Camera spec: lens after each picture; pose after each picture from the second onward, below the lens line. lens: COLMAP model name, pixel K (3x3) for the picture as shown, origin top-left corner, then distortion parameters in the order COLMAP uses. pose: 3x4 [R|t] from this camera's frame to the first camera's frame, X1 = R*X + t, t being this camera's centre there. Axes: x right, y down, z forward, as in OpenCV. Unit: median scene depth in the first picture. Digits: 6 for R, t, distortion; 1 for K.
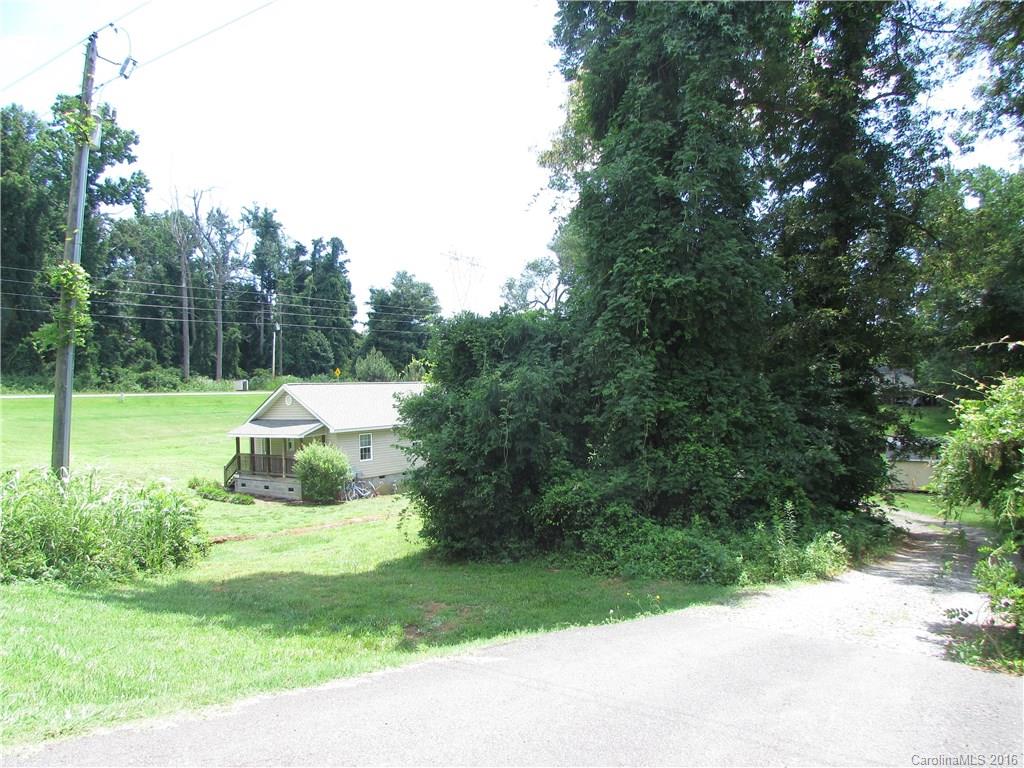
lens RADIAL K [[708.4, 0, 512.0], [0, 708.4, 384.0], [0, 0, 1]] dist [-0.000893, 0.000325]
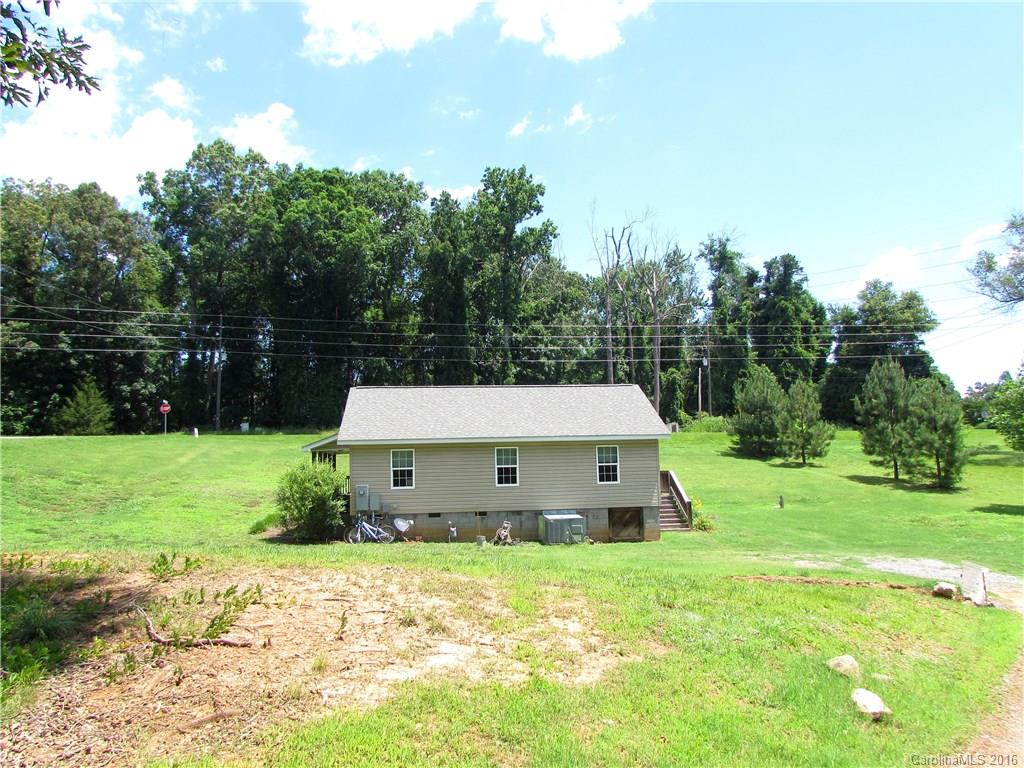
lens RADIAL K [[728.2, 0, 512.0], [0, 728.2, 352.0], [0, 0, 1]] dist [-0.000735, -0.000076]
pose [[0.711901, -0.096454, -0.695625, 0.113433], [0.007236, 0.991478, -0.130070, 0.020440], [0.702243, 0.087564, 0.706532, 0.165685]]
